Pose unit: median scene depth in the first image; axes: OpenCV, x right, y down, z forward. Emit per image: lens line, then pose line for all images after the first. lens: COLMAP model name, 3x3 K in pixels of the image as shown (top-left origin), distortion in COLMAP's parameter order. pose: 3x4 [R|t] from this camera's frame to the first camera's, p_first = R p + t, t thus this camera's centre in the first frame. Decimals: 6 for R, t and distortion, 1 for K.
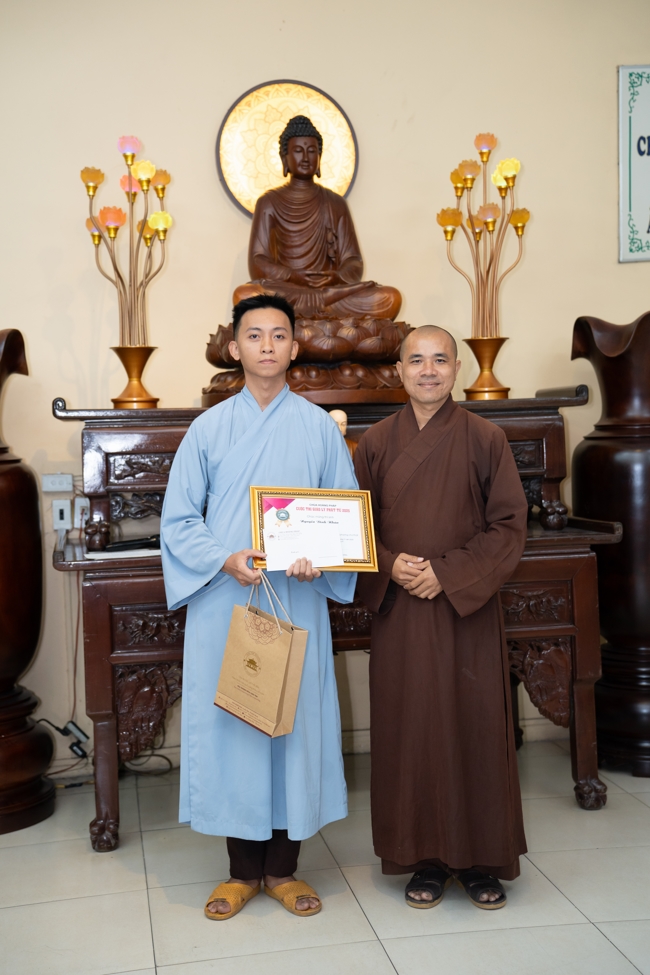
lens RADIAL K [[1285.0, 0, 310.9], [0, 1285.0, 498.9], [0, 0, 1]] dist [0.265789, 0.000000]
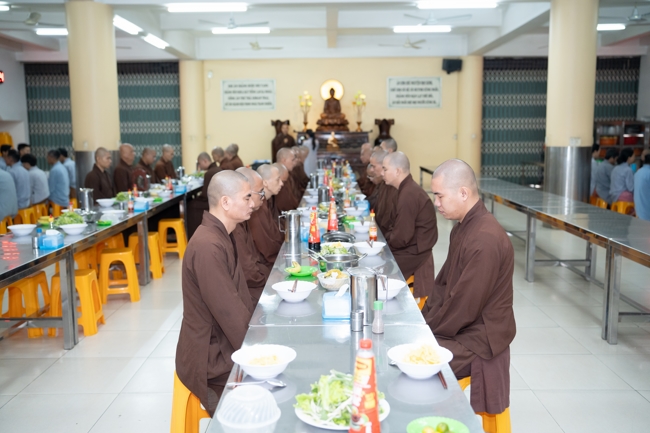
lens RADIAL K [[617.6, 0, 327.9], [0, 617.6, 210.2], [0, 0, 1]] dist [0.008452, 0.000000]
pose [[0.989760, 0.046822, -0.134840, 0.419519], [-0.036434, 0.996247, 0.078510, 0.080739], [0.138010, -0.072793, 0.987752, -2.123738]]
